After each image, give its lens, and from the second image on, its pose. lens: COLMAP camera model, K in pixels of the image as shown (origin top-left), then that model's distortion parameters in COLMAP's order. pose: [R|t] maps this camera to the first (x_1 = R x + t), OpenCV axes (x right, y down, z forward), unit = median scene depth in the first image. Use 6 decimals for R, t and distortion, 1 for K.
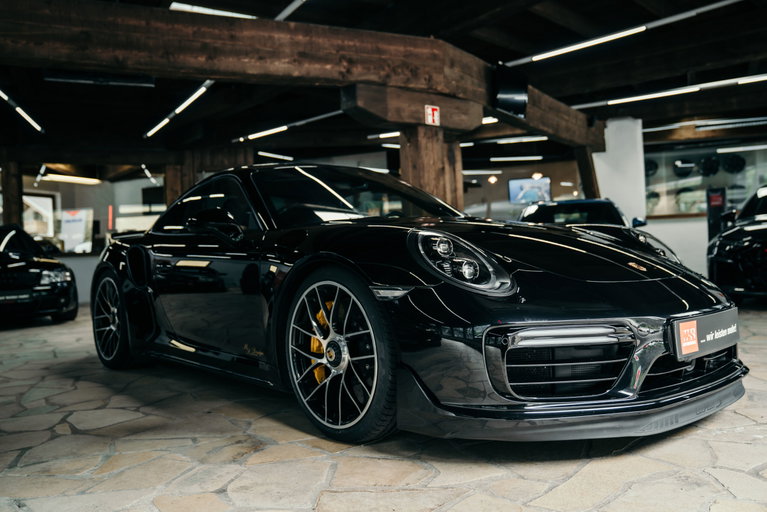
lens RADIAL K [[645.7, 0, 383.5], [0, 645.7, 256.0], [0, 0, 1]] dist [-0.081830, 0.125300]
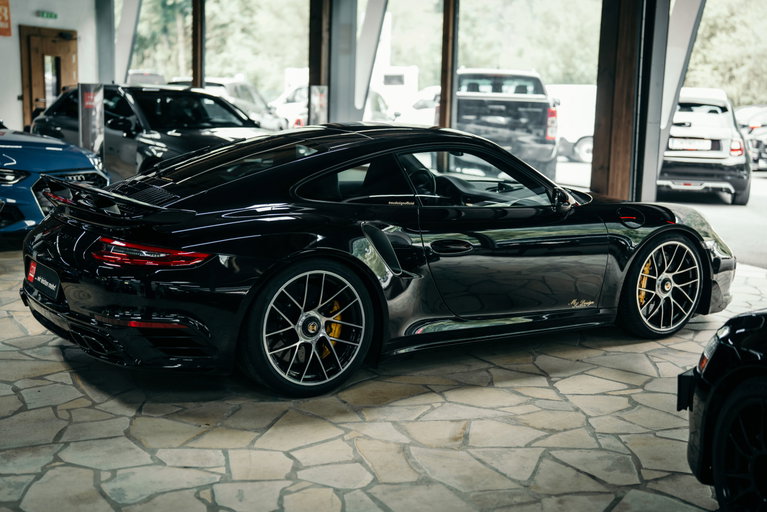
lens RADIAL K [[1058.2, 0, 383.5], [0, 1058.2, 256.0], [0, 0, 1]] dist [-0.116883, 1.239328]
pose [[0.130900, -0.119278, 0.984194, -1.024494], [-0.029811, 0.991813, 0.124166, -0.085661], [-0.990947, -0.045594, 0.126273, 0.503845]]
